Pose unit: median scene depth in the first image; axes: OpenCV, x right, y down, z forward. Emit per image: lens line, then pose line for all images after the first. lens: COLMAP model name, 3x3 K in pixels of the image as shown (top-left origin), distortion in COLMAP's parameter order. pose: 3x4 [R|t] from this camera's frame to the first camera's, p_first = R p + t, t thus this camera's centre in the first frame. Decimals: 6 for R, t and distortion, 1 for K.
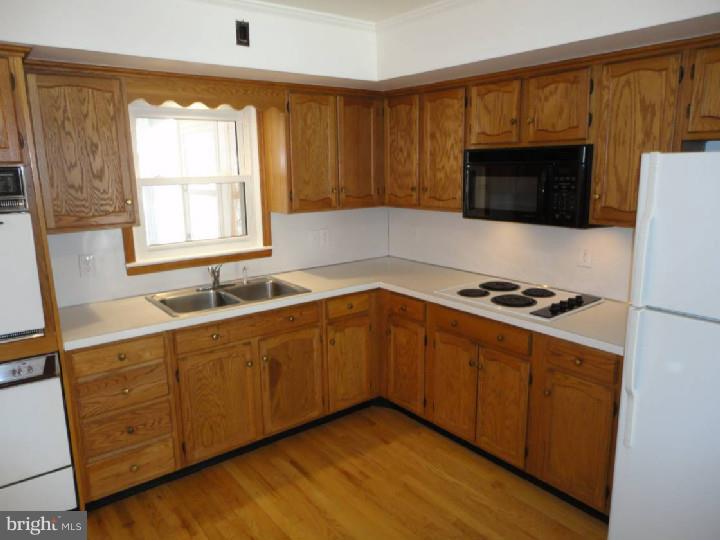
lens RADIAL K [[521.5, 0, 360.0], [0, 521.5, 270.0], [0, 0, 1]] dist [0.006032, -0.003114]
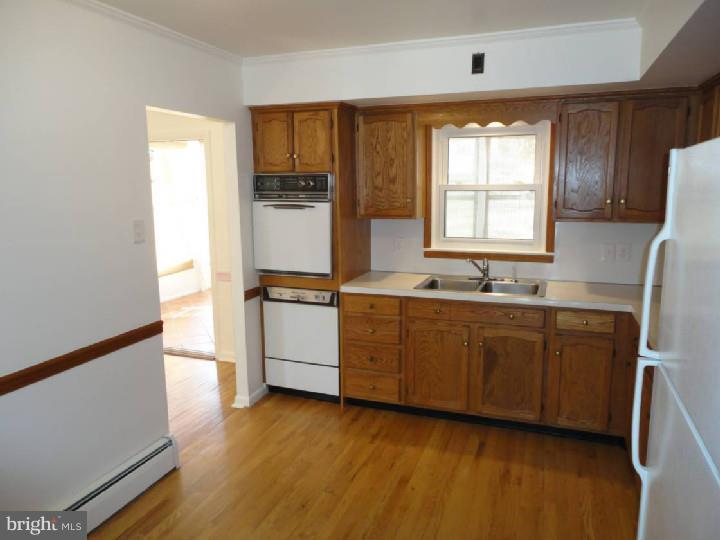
lens RADIAL K [[521.5, 0, 360.0], [0, 521.5, 270.0], [0, 0, 1]] dist [0.006032, -0.003114]
pose [[0.527158, 0.150255, -0.836378, 0.658041], [-0.174614, 0.982394, 0.066430, -0.019361], [0.831634, 0.111024, 0.544113, 0.165932]]
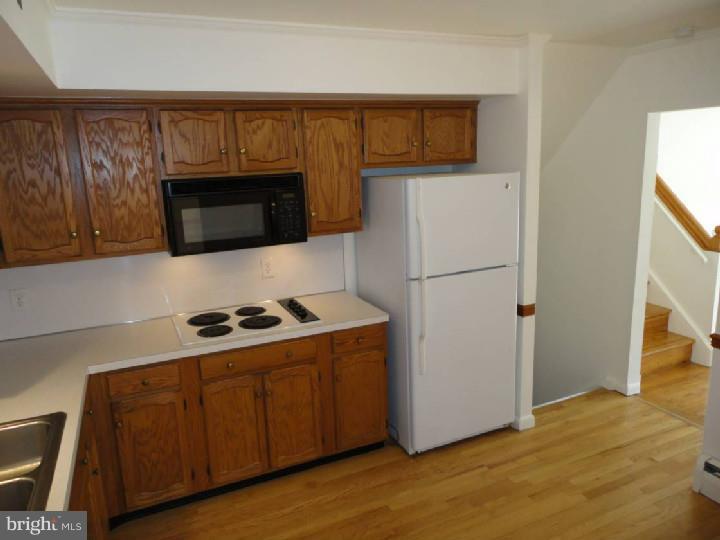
lens RADIAL K [[521.5, 0, 360.0], [0, 521.5, 270.0], [0, 0, 1]] dist [0.006032, -0.003114]
pose [[0.235168, -0.200400, 0.951071, -0.683040], [0.234183, 0.961369, 0.144665, -0.156815], [-0.943321, 0.188704, 0.273013, 0.549672]]
